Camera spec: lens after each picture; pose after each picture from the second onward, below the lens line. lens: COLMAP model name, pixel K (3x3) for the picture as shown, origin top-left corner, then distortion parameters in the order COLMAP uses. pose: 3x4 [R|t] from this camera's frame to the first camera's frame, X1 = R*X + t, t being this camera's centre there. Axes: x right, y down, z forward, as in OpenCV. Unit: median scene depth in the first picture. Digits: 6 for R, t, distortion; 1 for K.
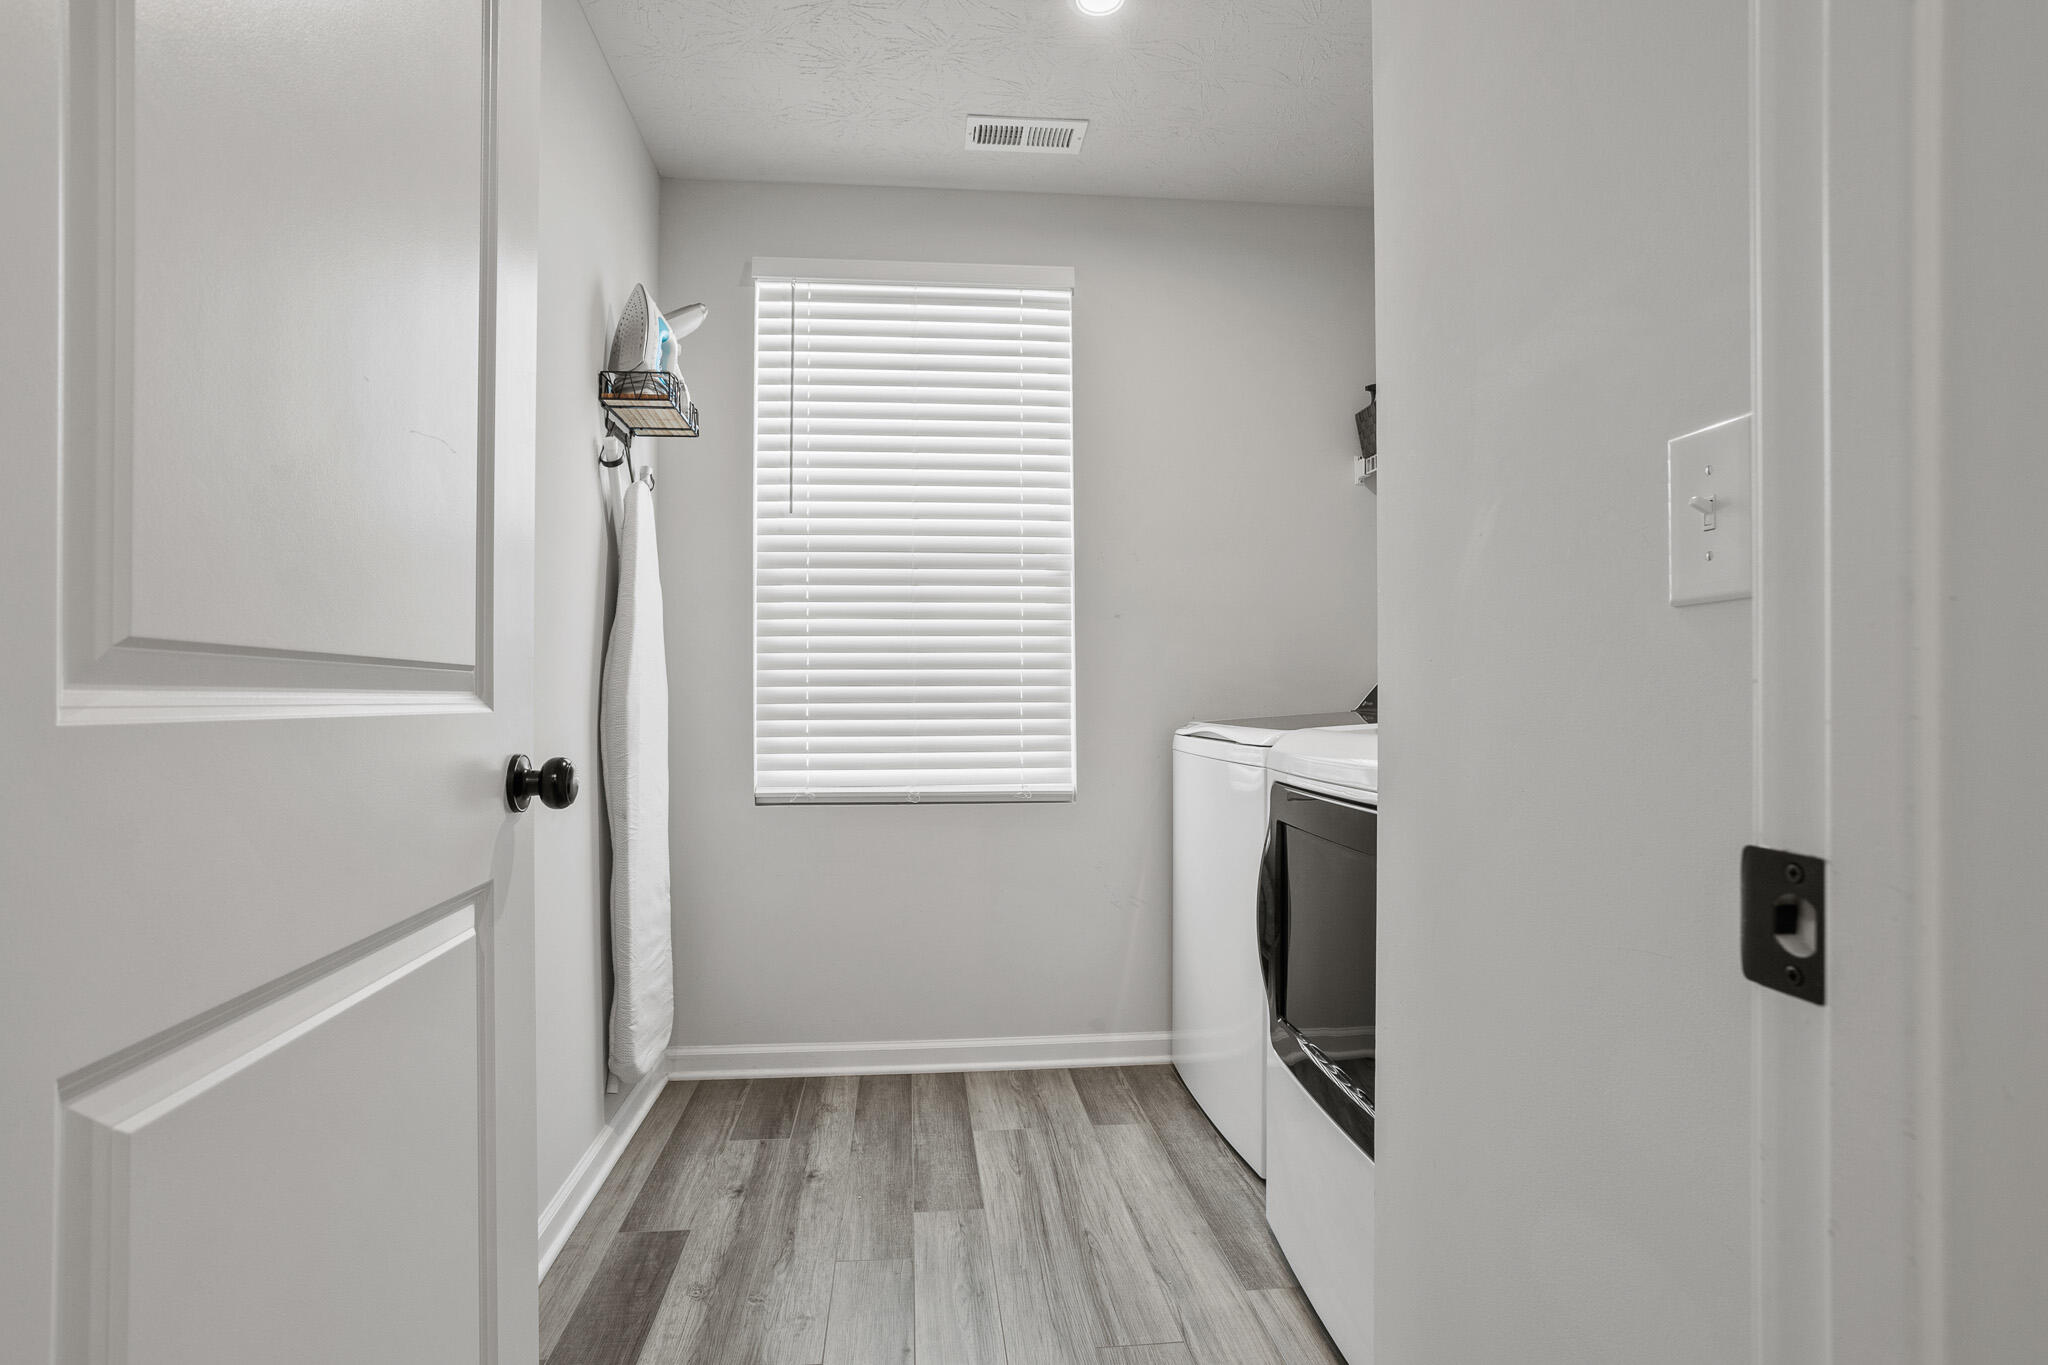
lens RADIAL K [[1011.3, 0, 1028.0], [0, 1011.3, 703.2], [0, 0, 1]] dist [-0.028063, 0.015247]
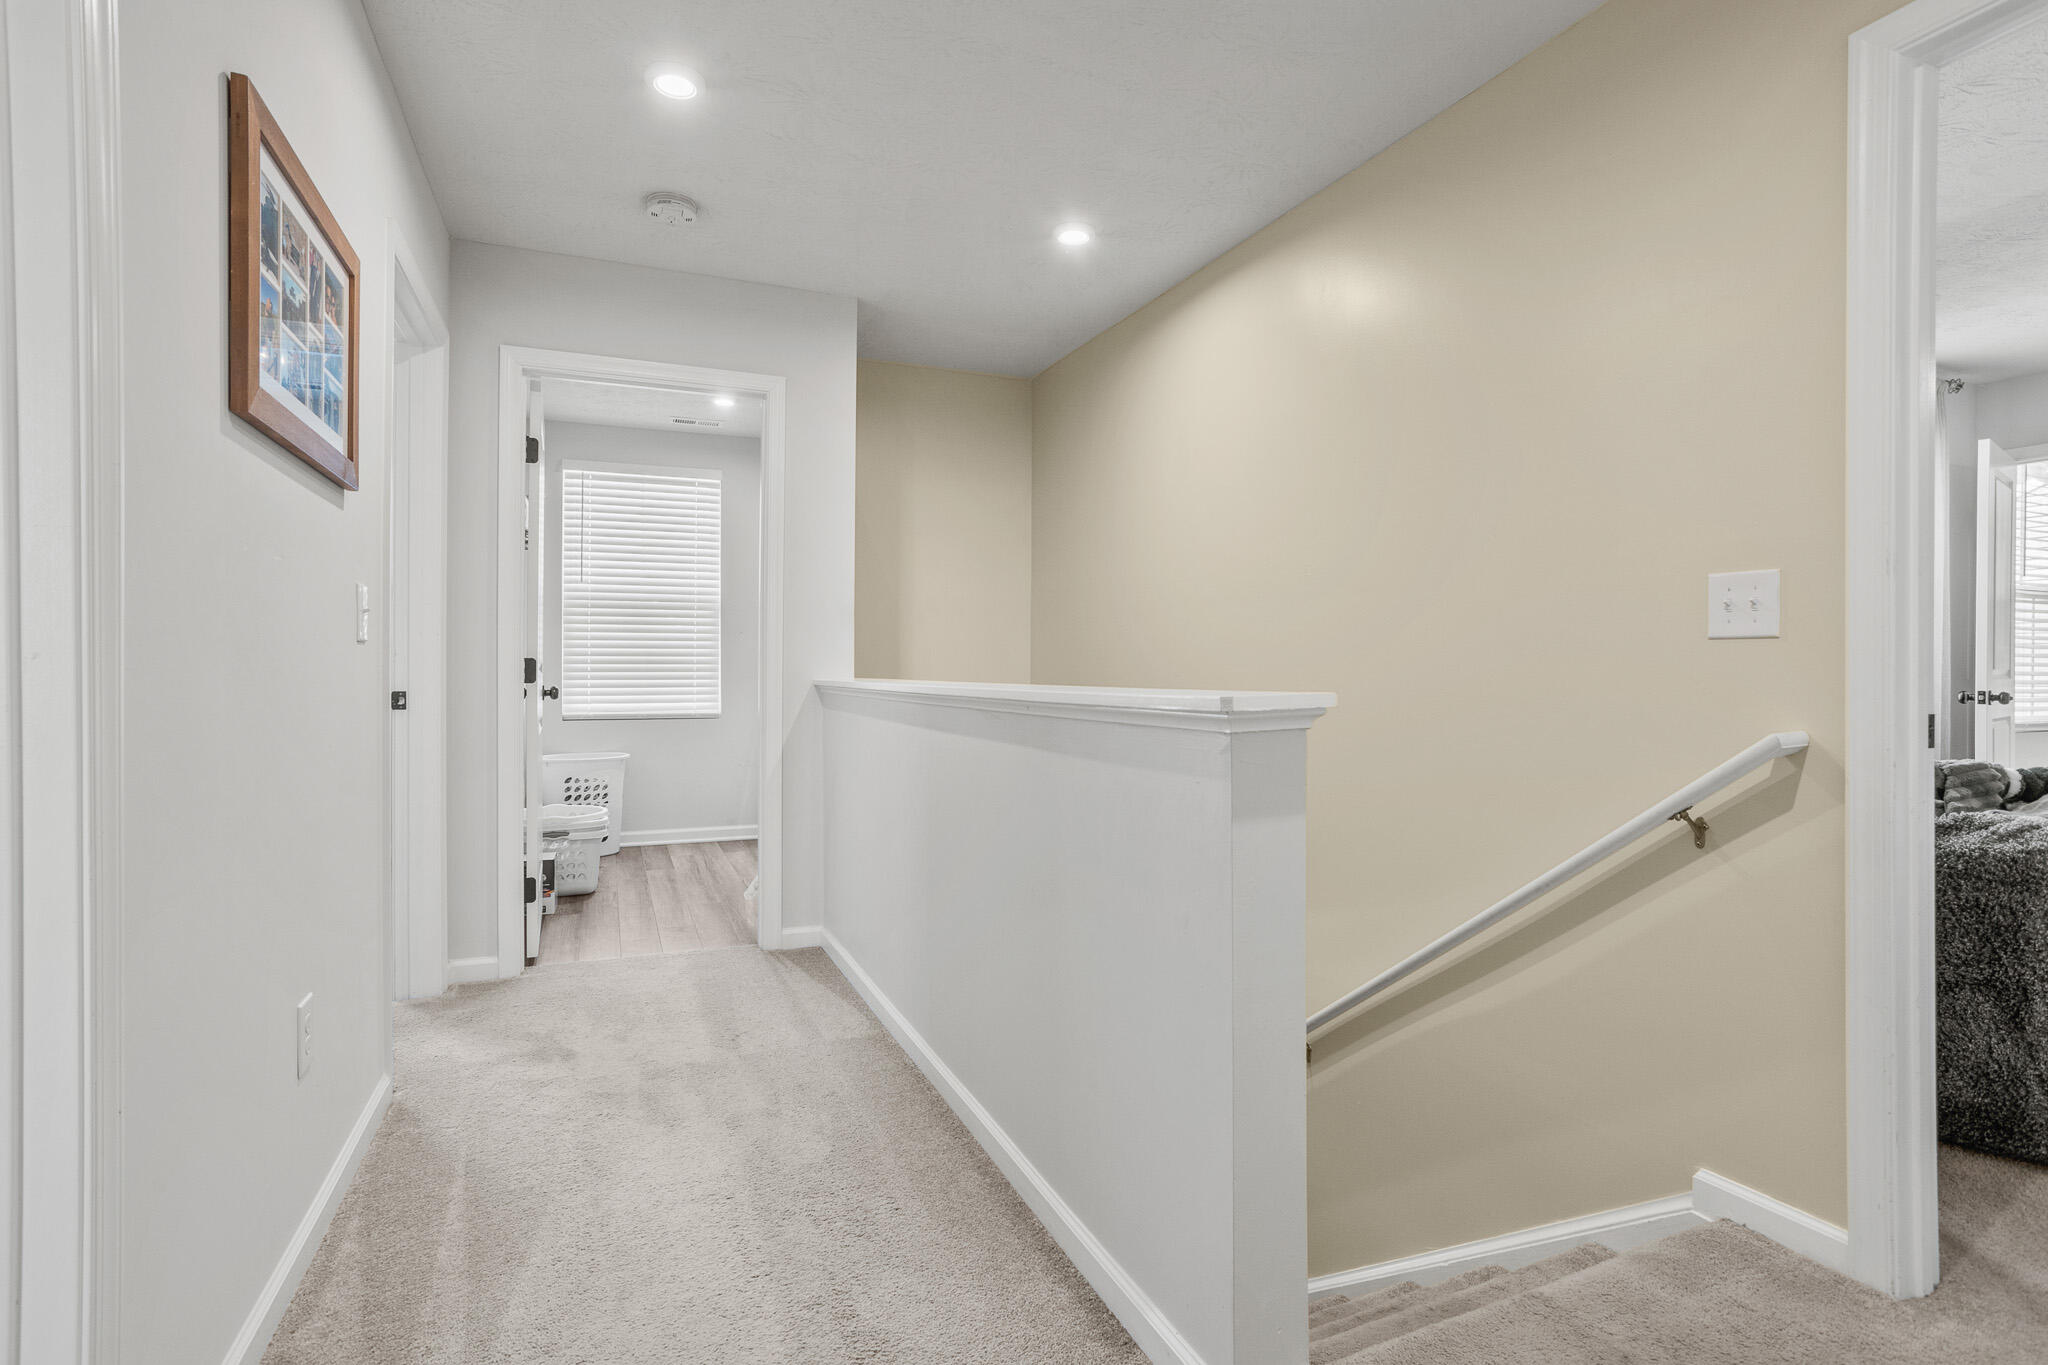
lens RADIAL K [[1011.3, 0, 1011.6], [0, 1011.3, 674.1], [0, 0, 1]] dist [-0.028063, 0.015247]
pose [[0.964703, 0.003686, 0.263313, 0.078112], [-0.003909, 0.999992, 0.000324, -0.000457], [-0.263310, -0.001342, 0.964710, -1.251467]]
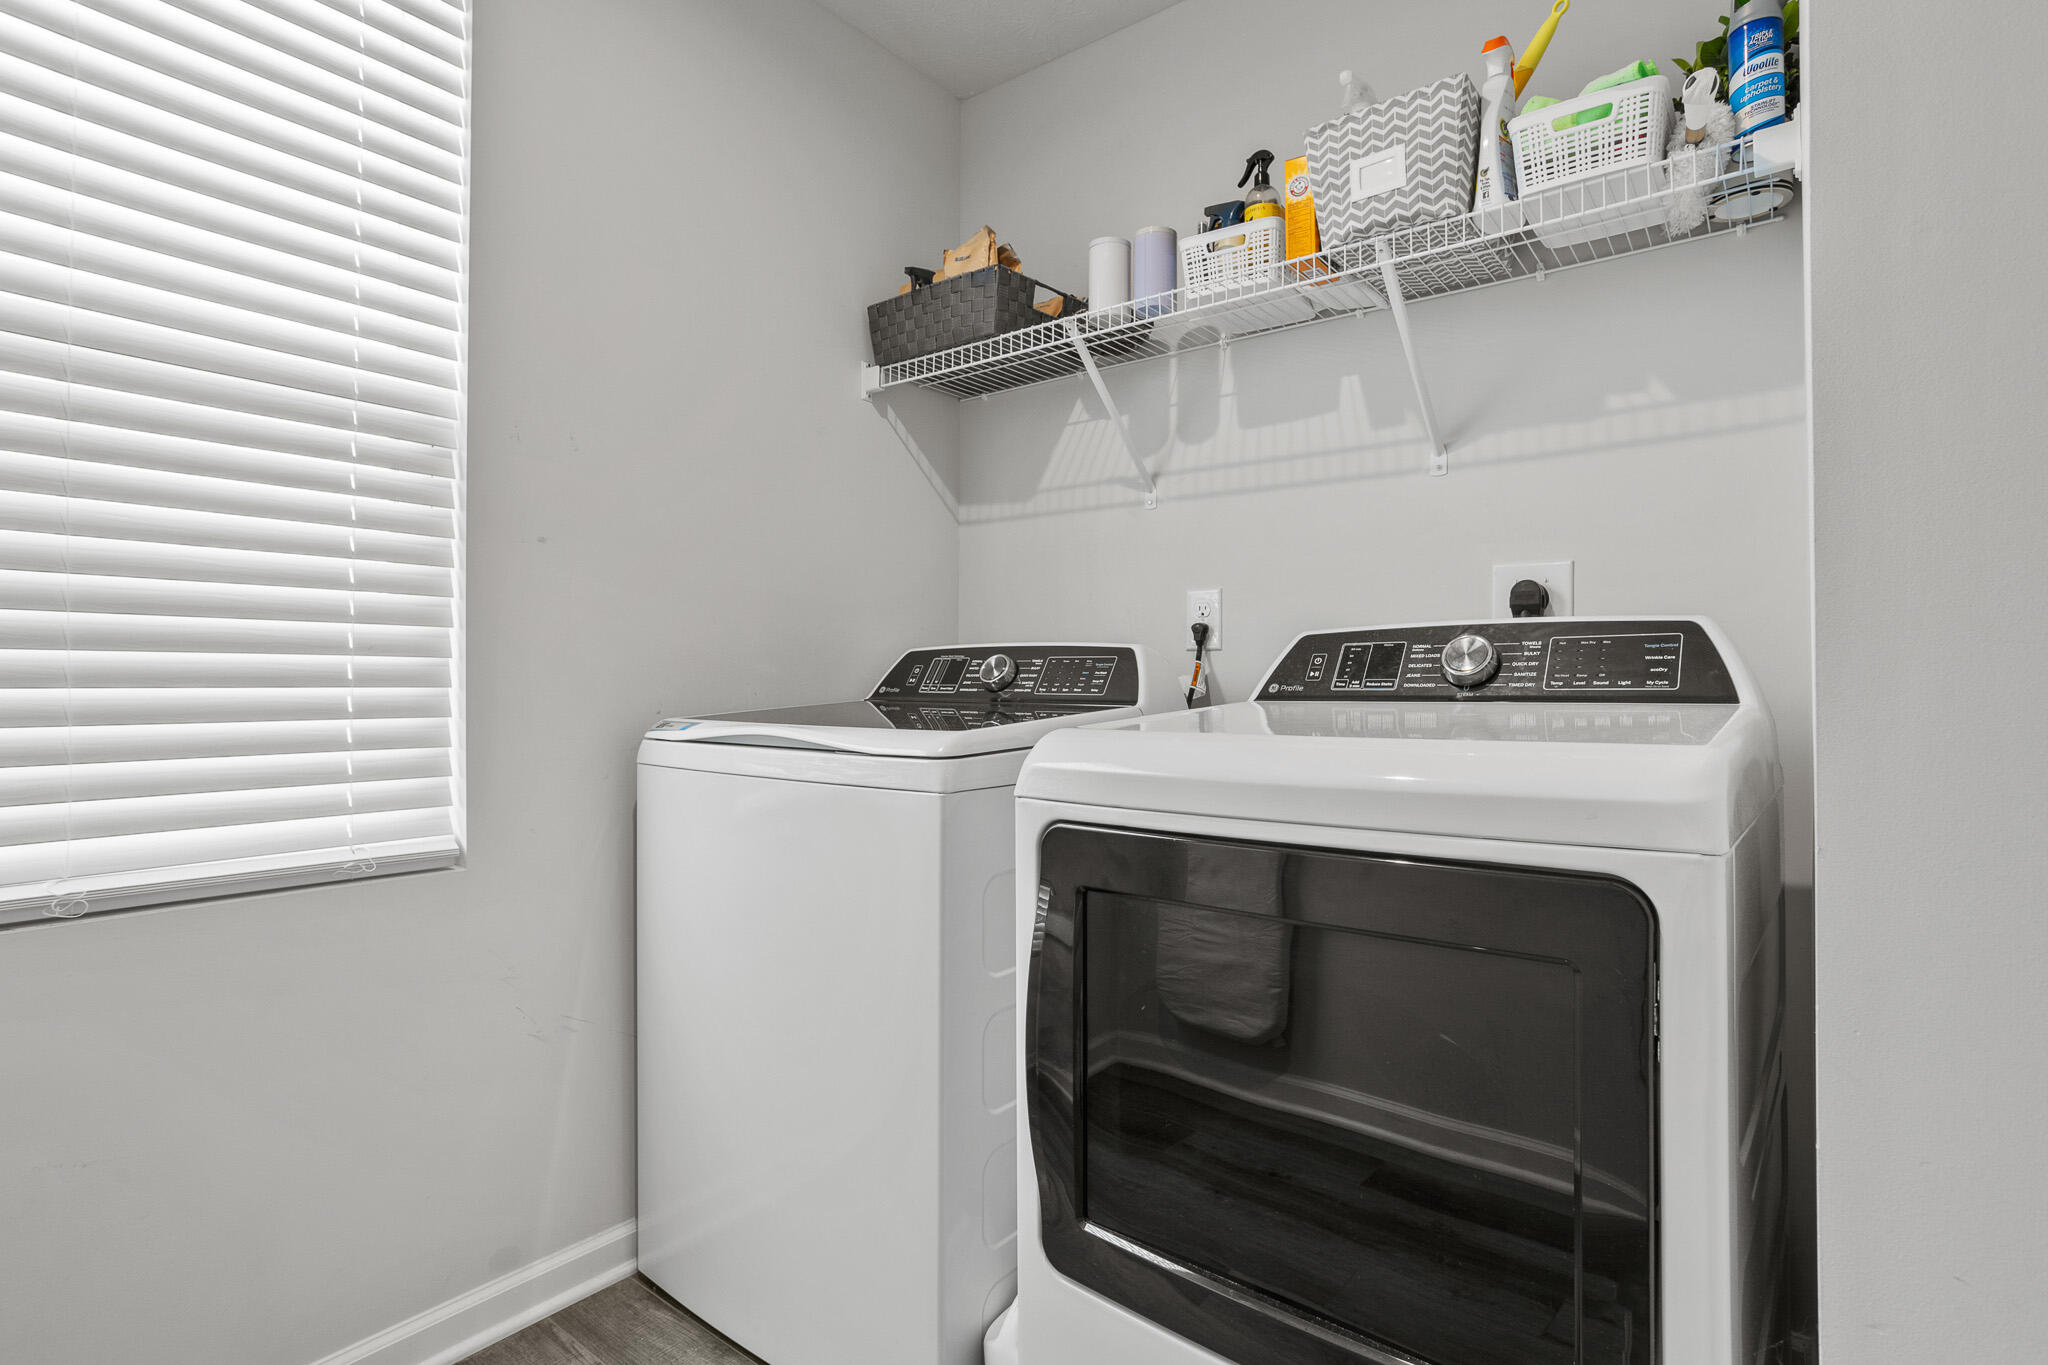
lens RADIAL K [[1011.3, 0, 1022.5], [0, 1011.3, 669.3], [0, 0, 1]] dist [-0.028063, 0.015247]
pose [[0.692592, 0.012114, 0.721228, -0.138461], [-0.000952, 0.999873, -0.015880, -0.002291], [-0.721329, 0.010311, 0.692516, 0.398927]]
